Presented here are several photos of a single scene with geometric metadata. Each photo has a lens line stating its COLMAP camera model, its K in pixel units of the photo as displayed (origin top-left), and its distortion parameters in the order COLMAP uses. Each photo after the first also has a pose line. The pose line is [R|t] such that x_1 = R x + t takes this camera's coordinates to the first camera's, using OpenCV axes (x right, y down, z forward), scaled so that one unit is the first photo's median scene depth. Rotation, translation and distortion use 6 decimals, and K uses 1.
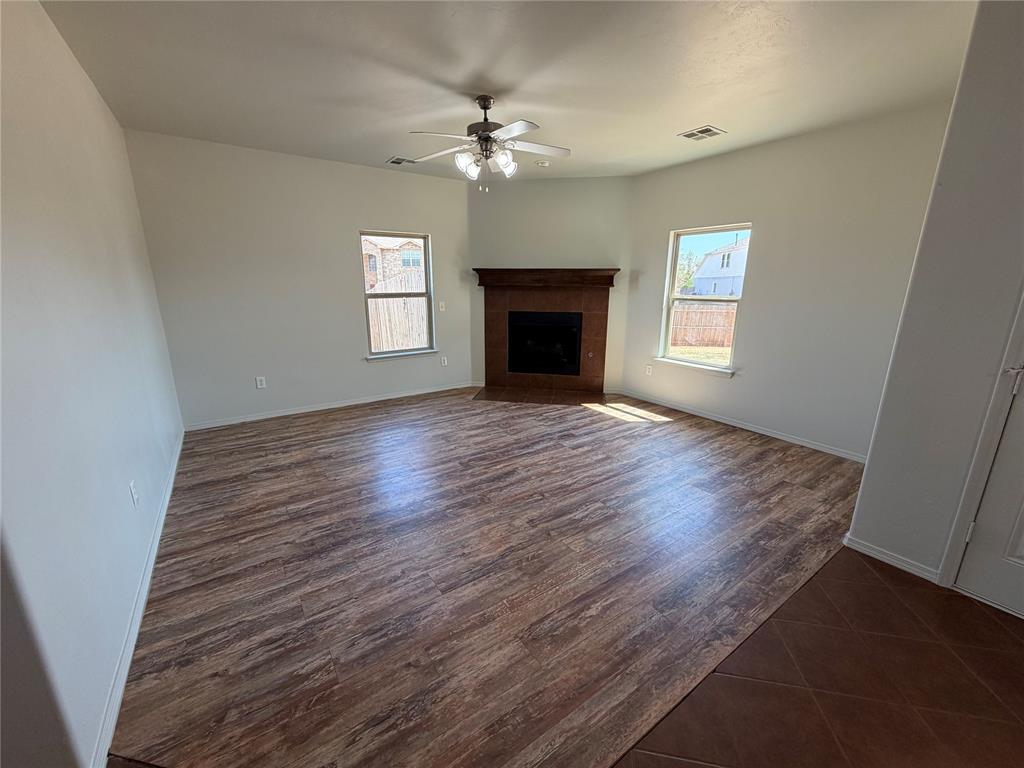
lens RADIAL K [[411.4, 0, 512.0], [0, 411.4, 384.0], [0, 0, 1]] dist [-0.000508, -0.000035]
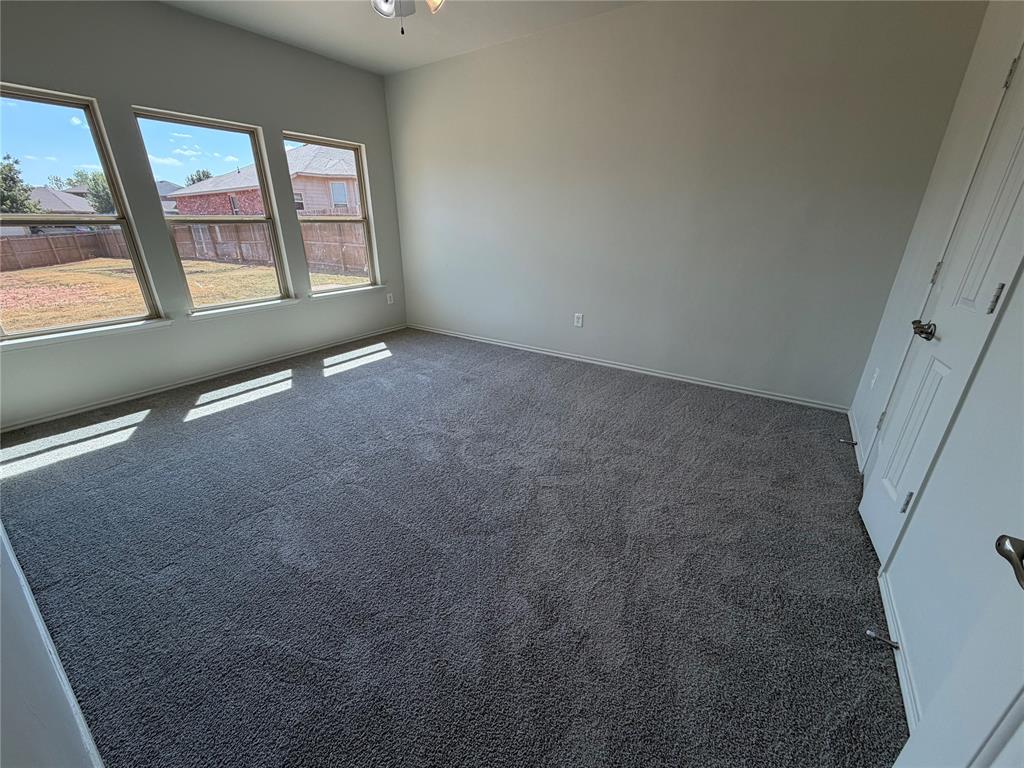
lens RADIAL K [[411.4, 0, 512.0], [0, 411.4, 384.0], [0, 0, 1]] dist [-0.000508, -0.000035]
pose [[-0.356102, -0.376353, 0.855307, -0.829903], [0.203398, 0.862144, 0.464045, -0.298160], [-0.912042, 0.339215, -0.230462, 1.034634]]
